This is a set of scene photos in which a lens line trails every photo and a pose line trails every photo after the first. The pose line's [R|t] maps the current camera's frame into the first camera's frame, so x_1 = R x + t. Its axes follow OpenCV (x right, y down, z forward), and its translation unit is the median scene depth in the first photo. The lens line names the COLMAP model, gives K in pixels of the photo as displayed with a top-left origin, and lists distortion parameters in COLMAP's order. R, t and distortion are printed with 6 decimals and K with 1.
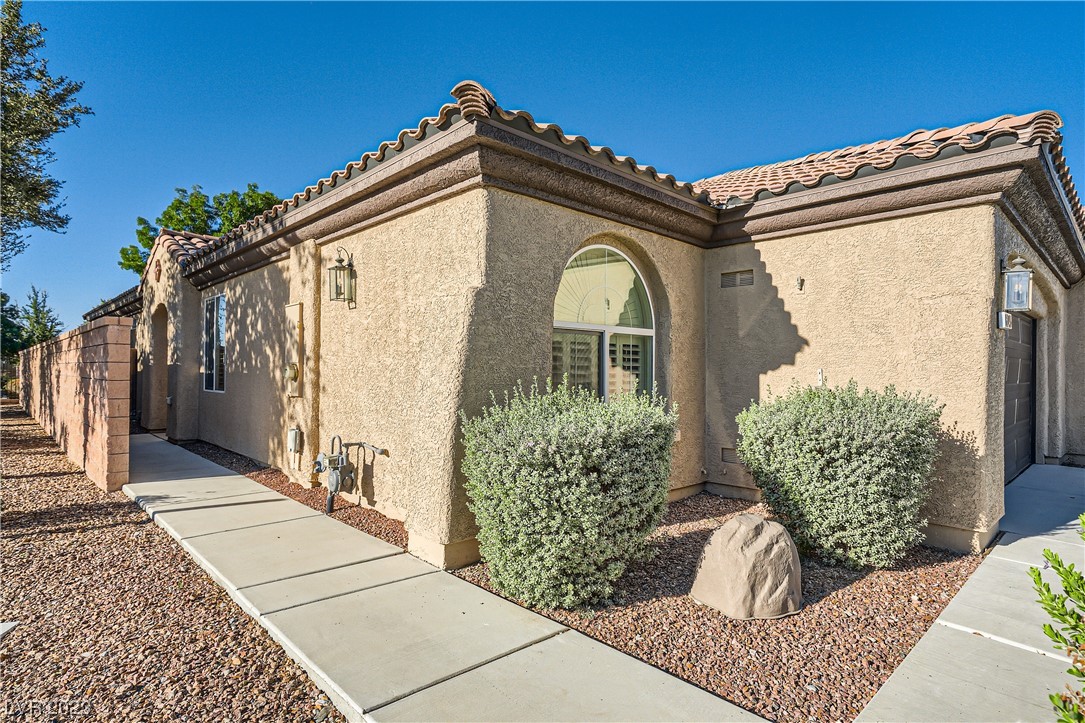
lens RADIAL K [[571.1, 0, 540.4], [0, 571.1, 358.7], [0, 0, 1]] dist [0.002325, 0.000802]
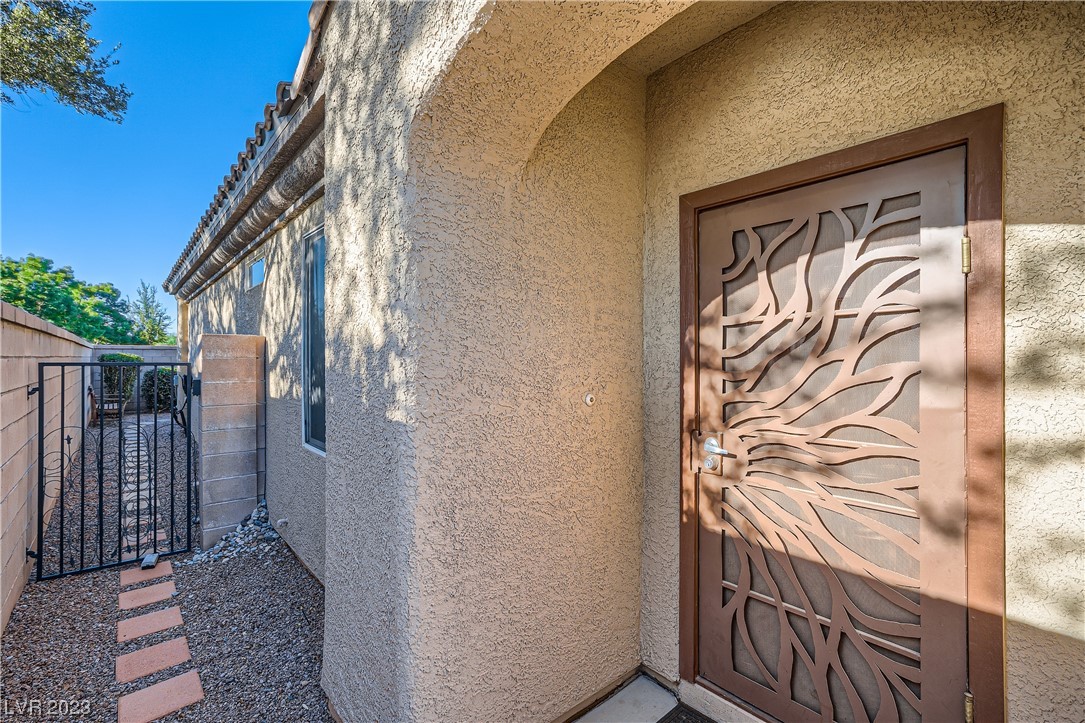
lens RADIAL K [[494.9, 0, 542.6], [0, 494.9, 356.5], [0, 0, 1]] dist [-0.000432, -0.000195]
pose [[0.998163, -0.005258, -0.060355, -0.935366], [0.006309, 0.999832, 0.017228, -0.013620], [0.060254, -0.017577, 0.998028, 1.274195]]
